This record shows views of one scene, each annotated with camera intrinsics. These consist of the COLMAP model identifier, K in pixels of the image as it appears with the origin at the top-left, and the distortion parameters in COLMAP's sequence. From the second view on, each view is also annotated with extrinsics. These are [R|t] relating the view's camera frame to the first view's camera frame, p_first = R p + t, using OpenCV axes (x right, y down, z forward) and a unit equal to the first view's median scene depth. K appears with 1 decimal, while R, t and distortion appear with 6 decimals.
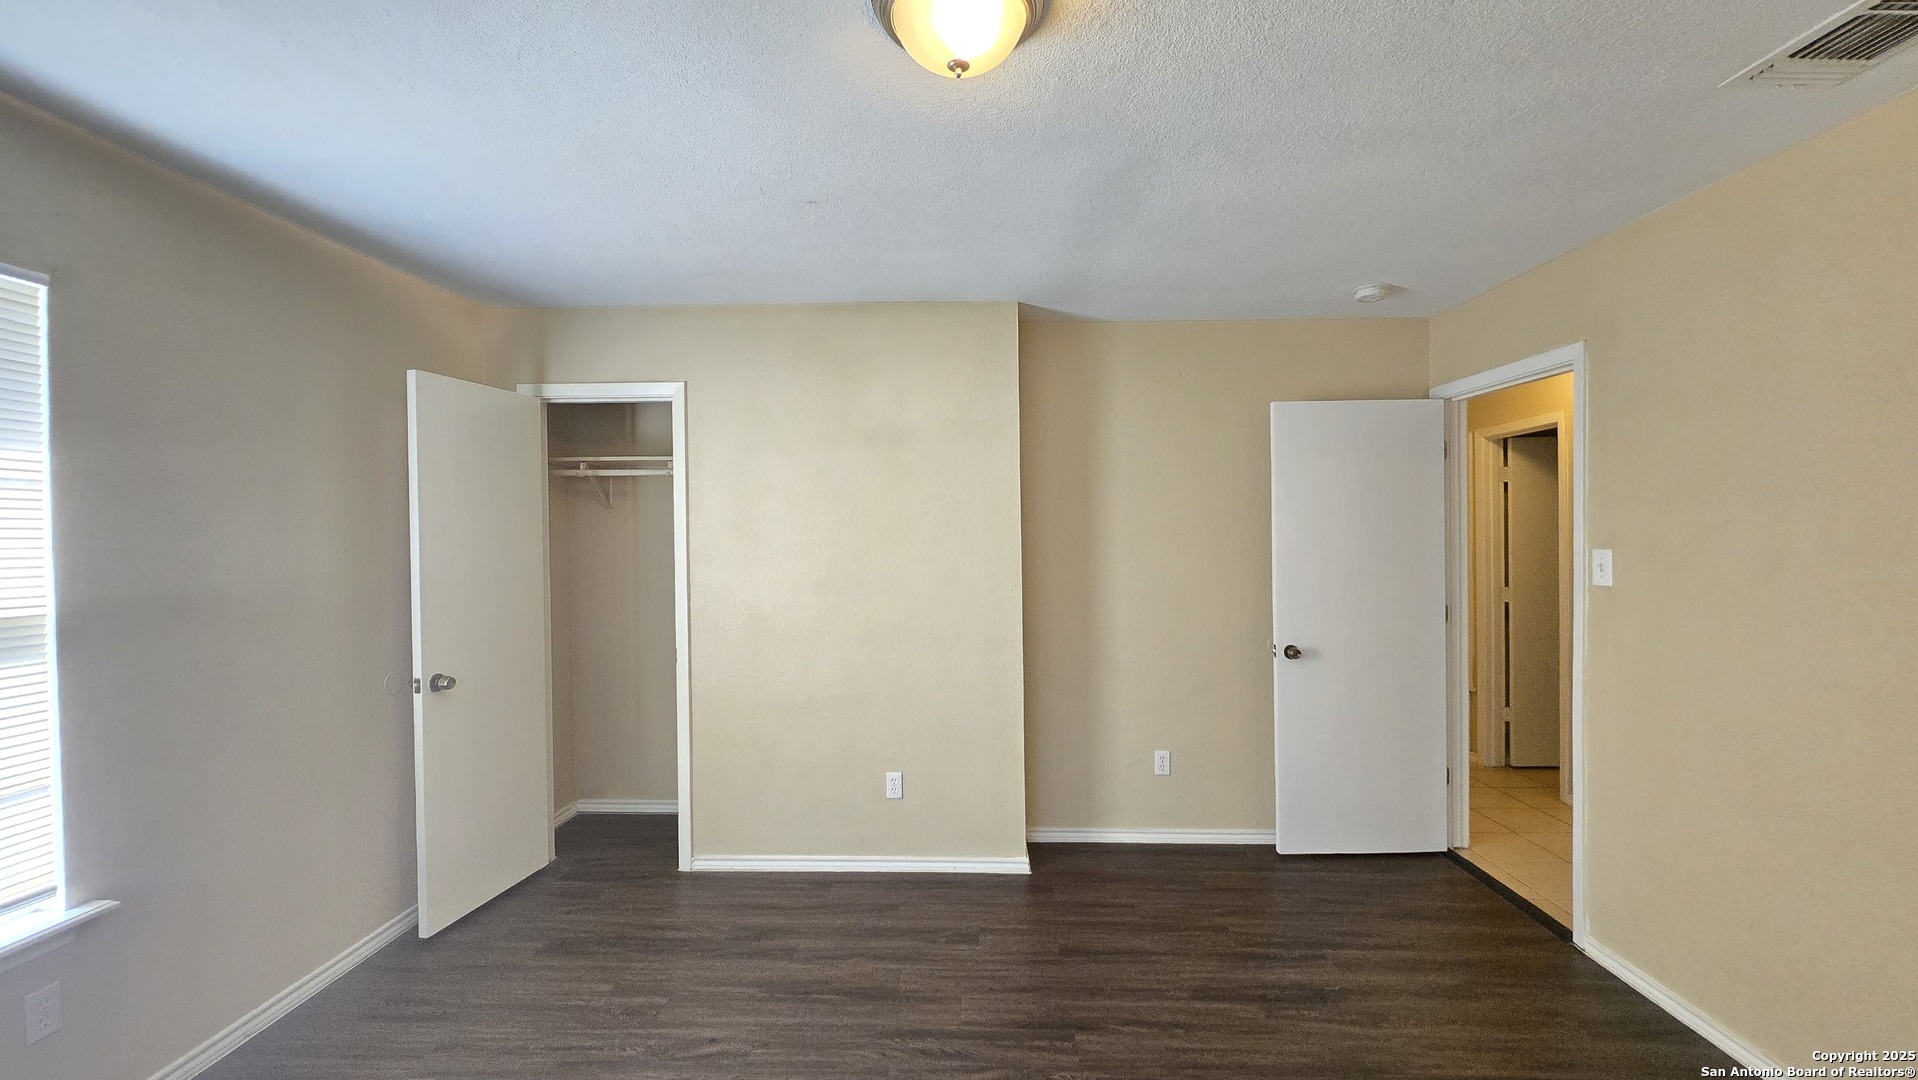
lens RADIAL K [[754.7, 0, 954.9], [0, 754.7, 537.4], [0, 0, 1]] dist [-0.008023, 0.000139]
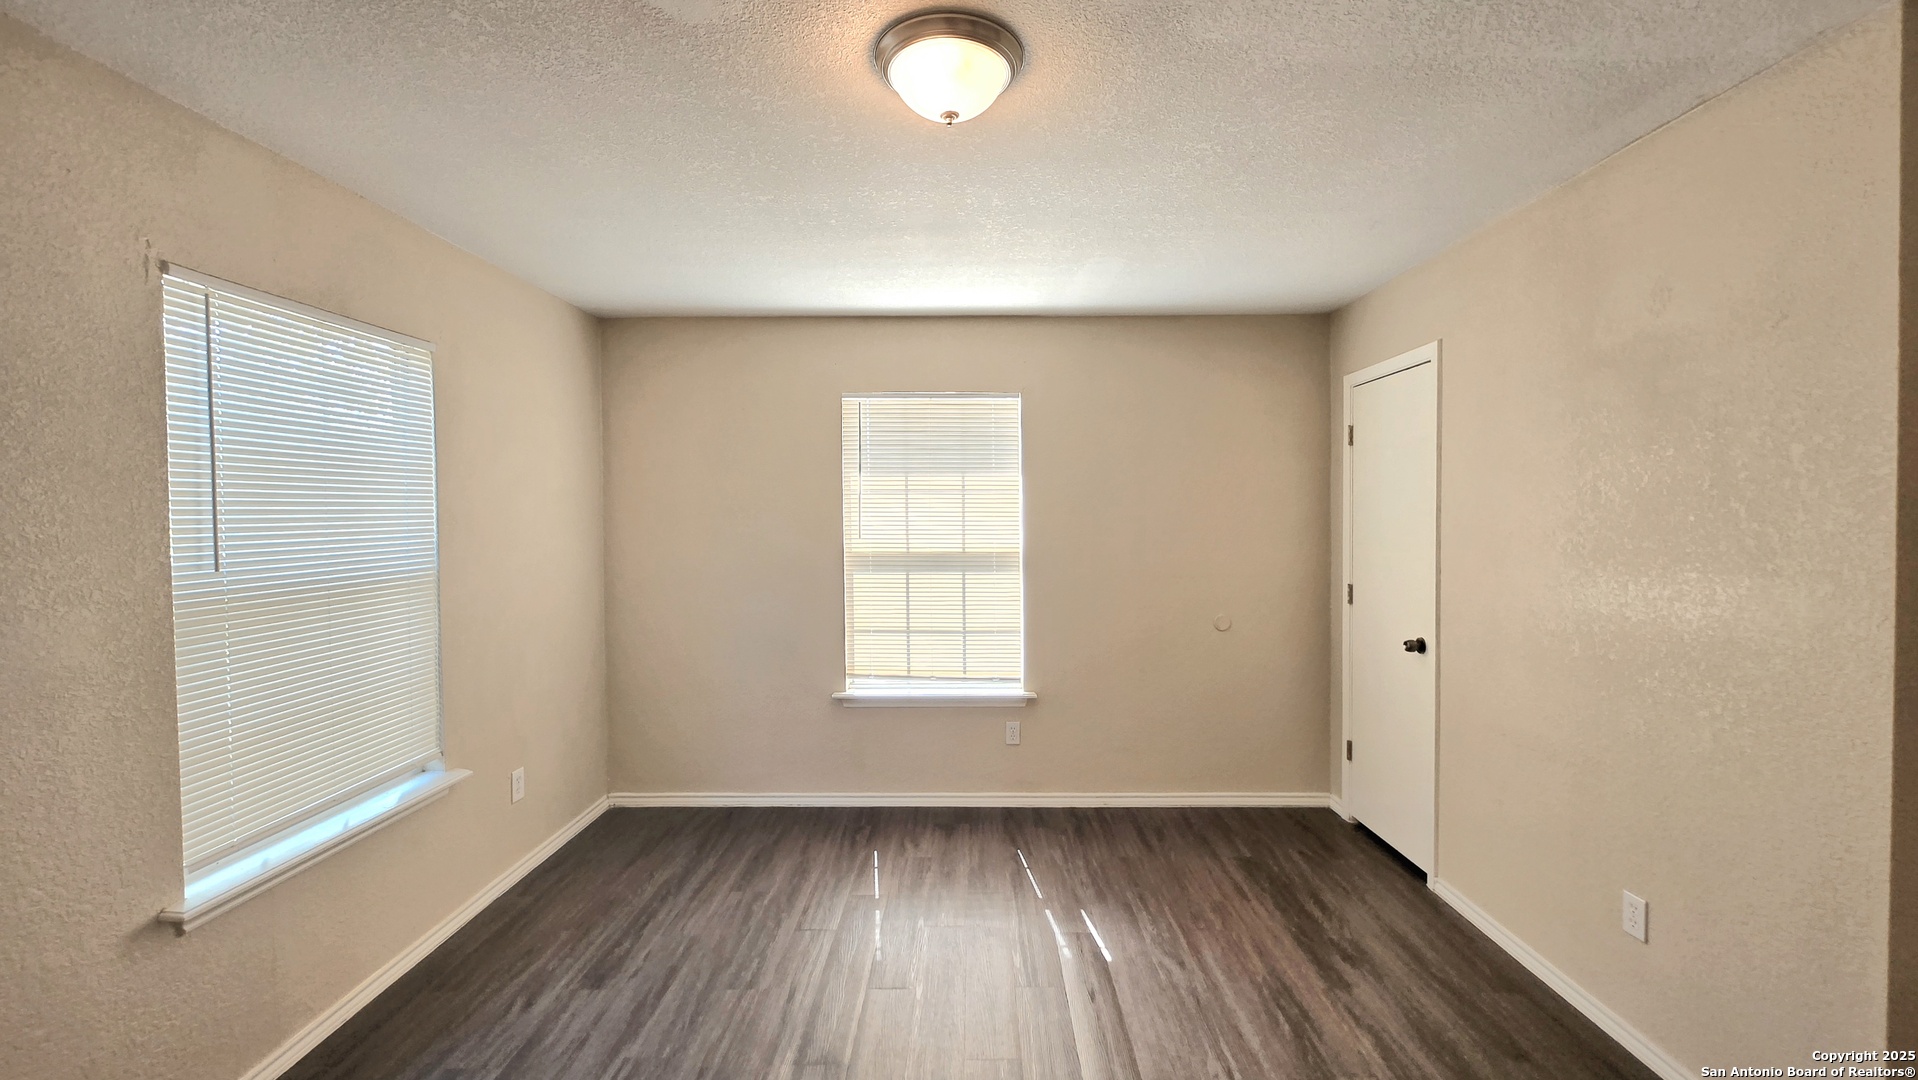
lens RADIAL K [[754.7, 0, 958.1], [0, 754.7, 536.6], [0, 0, 1]] dist [-0.008023, 0.000139]
pose [[0.015547, 0.034316, -0.999290, 0.730664], [0.002137, 0.999407, 0.034353, -0.012360], [0.999877, -0.002670, 0.015464, 0.602767]]
